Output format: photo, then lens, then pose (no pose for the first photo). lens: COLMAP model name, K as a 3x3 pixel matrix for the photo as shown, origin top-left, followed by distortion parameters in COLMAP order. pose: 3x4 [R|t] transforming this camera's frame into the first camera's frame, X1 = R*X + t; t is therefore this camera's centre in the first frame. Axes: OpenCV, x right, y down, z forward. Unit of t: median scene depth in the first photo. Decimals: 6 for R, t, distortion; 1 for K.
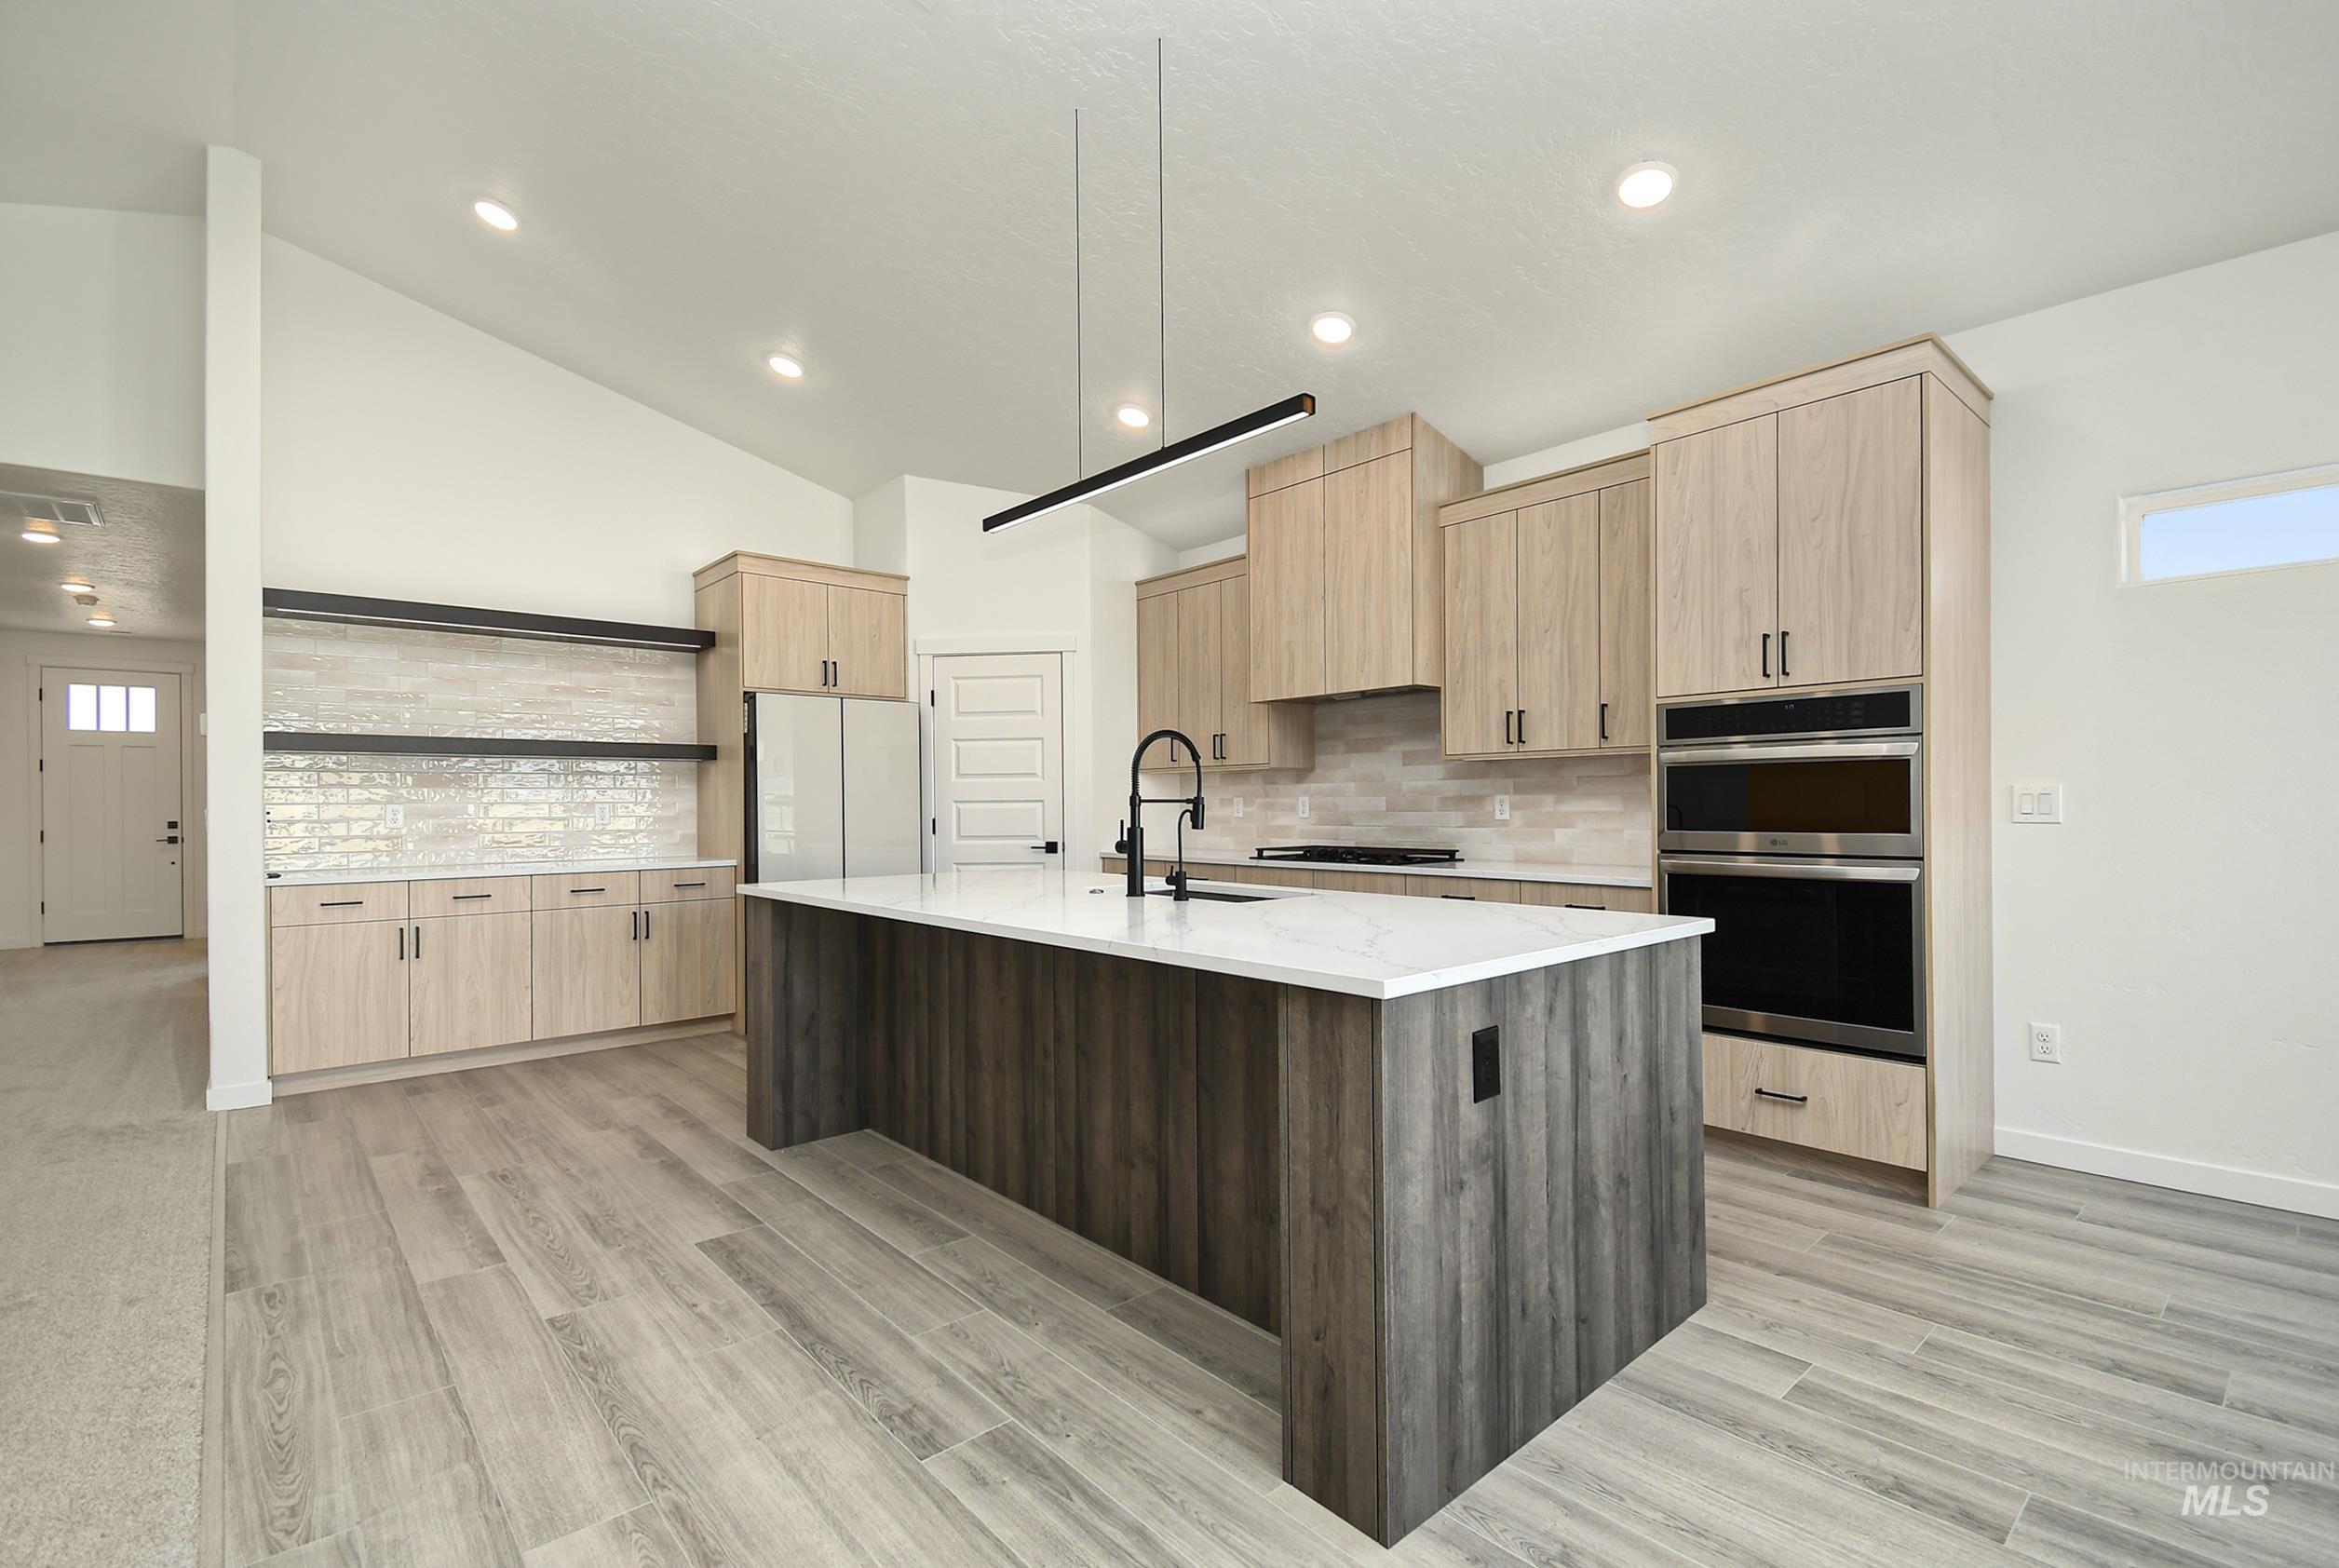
lens RADIAL K [[1054.3, 0, 1200.6], [0, 1054.3, 804.0], [0, 0, 1]] dist [0.027908, -0.014699]
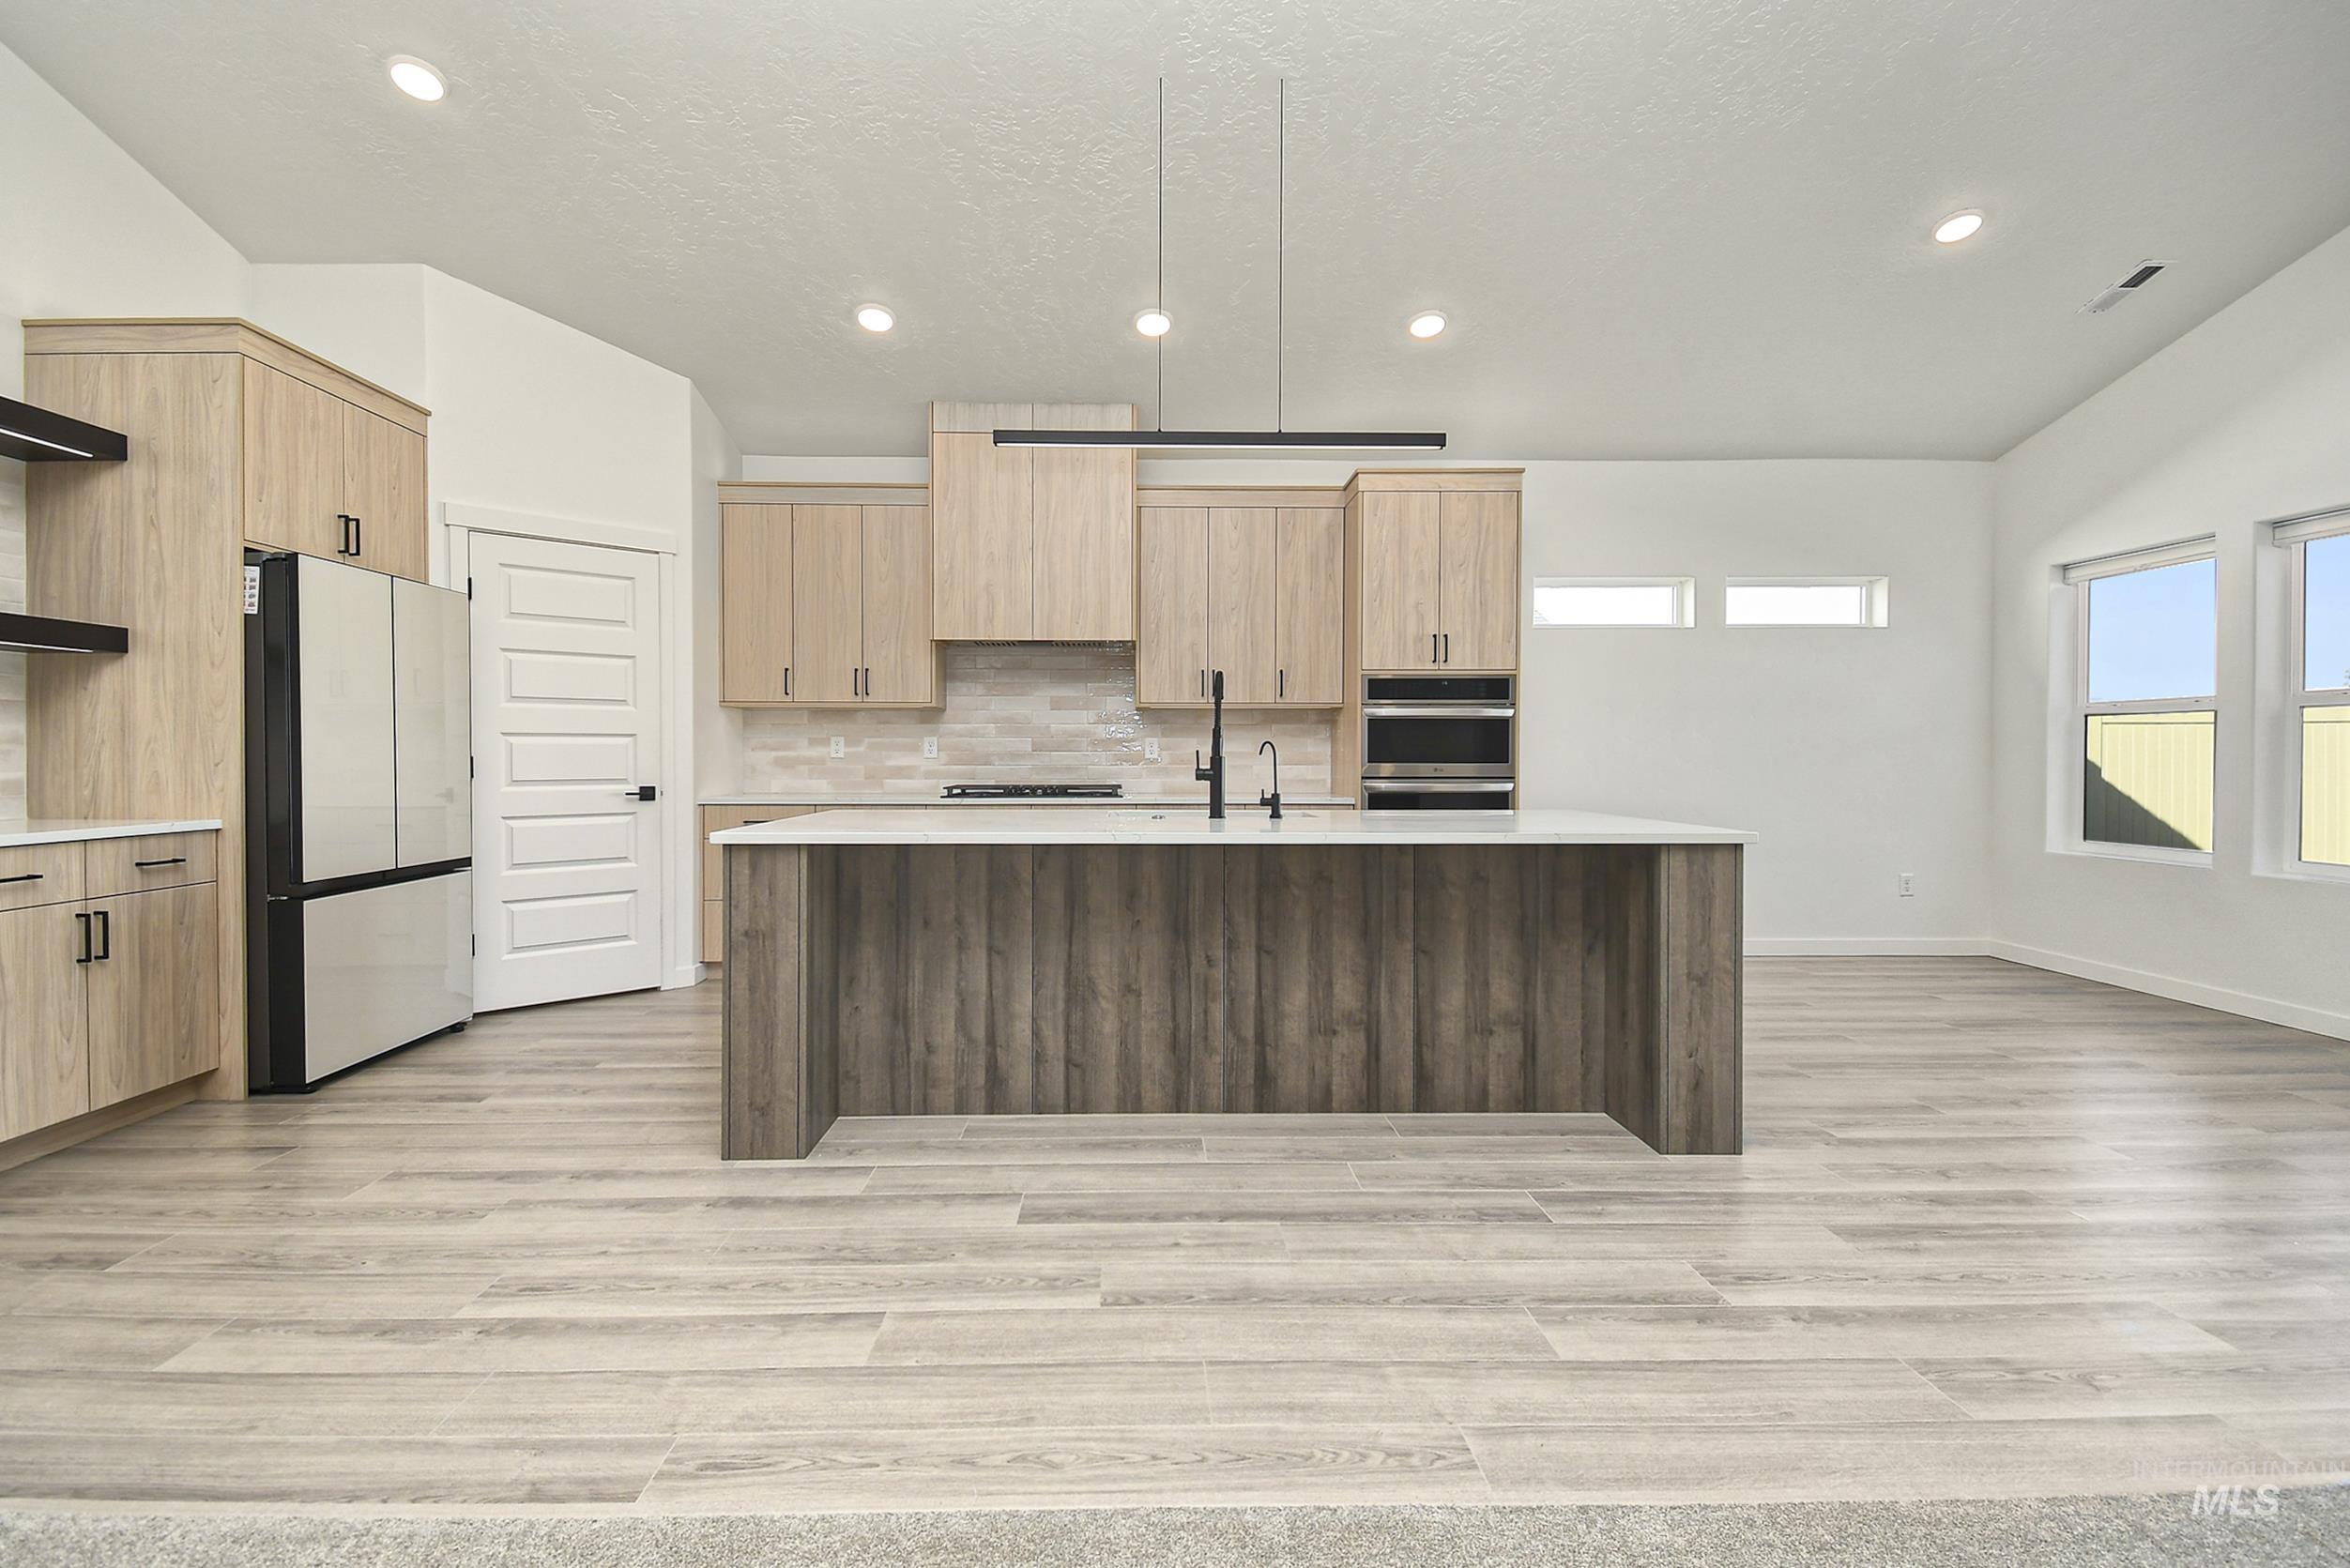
lens RADIAL K [[1059.2, 0, 1179.0], [0, 1059.2, 775.8], [0, 0, 1]] dist [0.027908, -0.014699]
pose [[0.651913, -0.006706, 0.758264, -0.944178], [-0.005990, 0.999884, 0.013993, 0.027087], [-0.758270, -0.013664, 0.651797, 0.298070]]
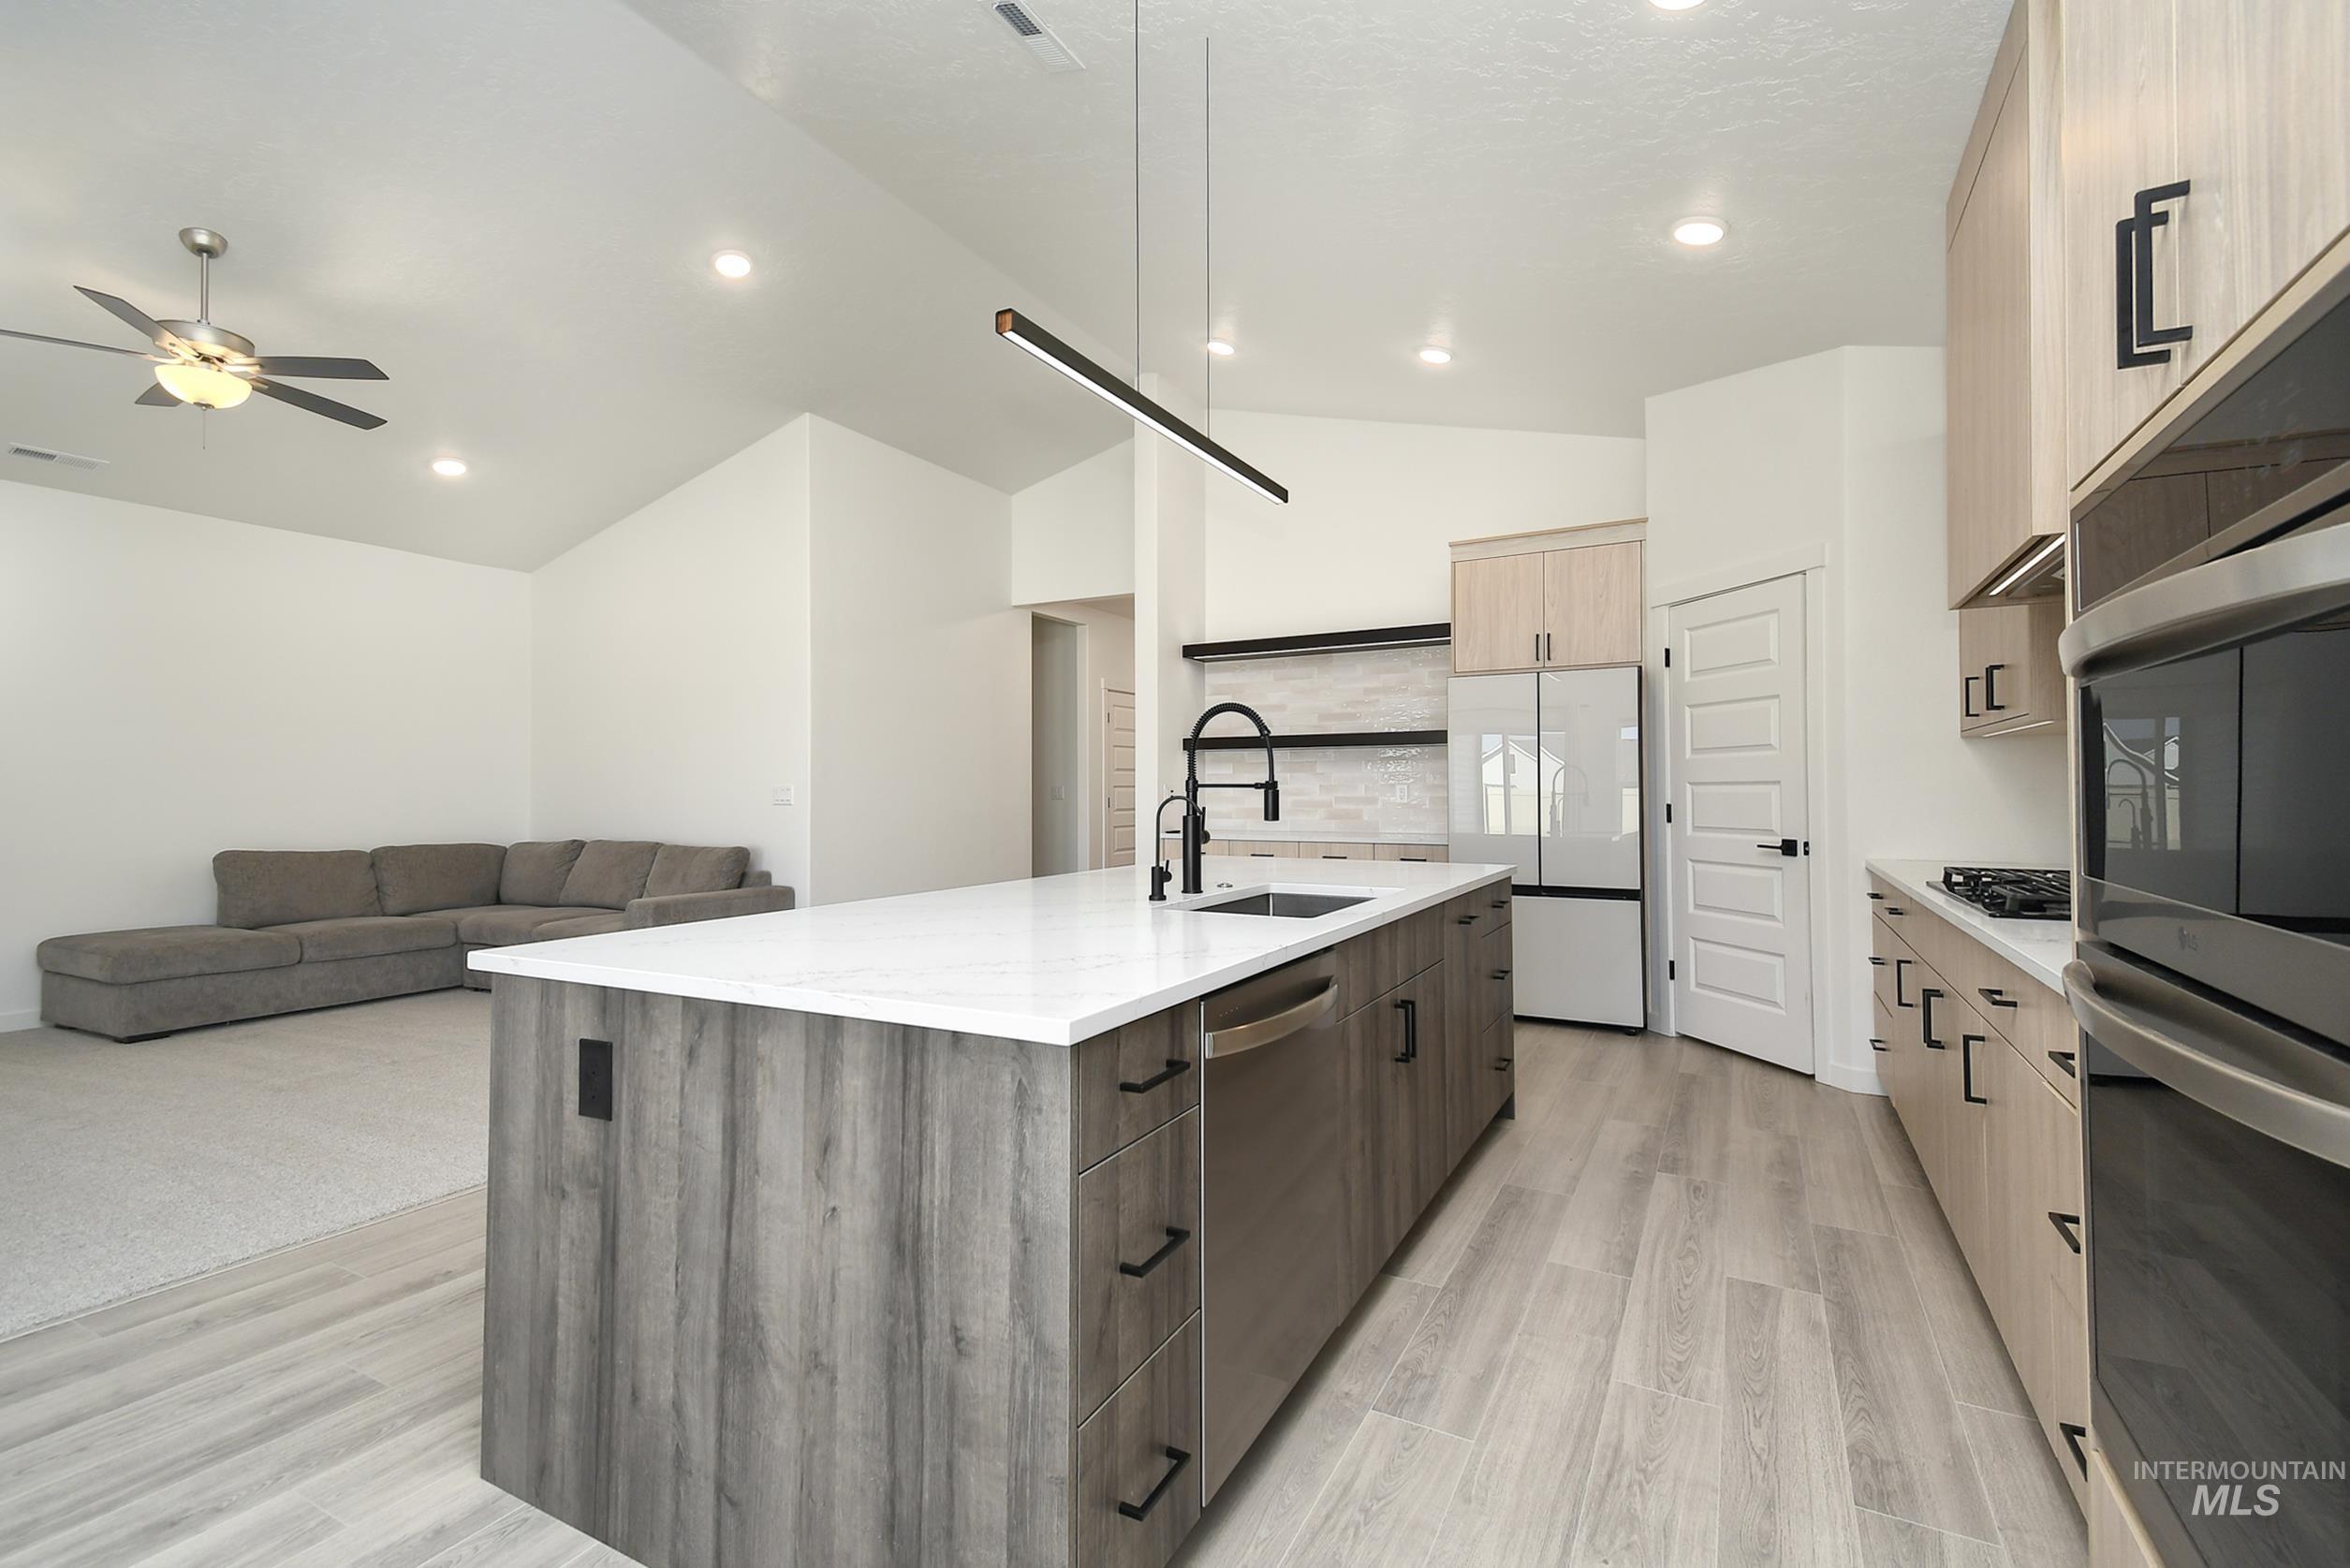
lens RADIAL K [[1059.2, 0, 1170.0], [0, 1059.2, 765.5], [0, 0, 1]] dist [0.027908, -0.014699]
pose [[0.332161, -0.015375, -0.943097, 0.773433], [0.000751, 0.999871, -0.016036, -0.005447], [0.943222, 0.004618, 0.332130, 0.687954]]
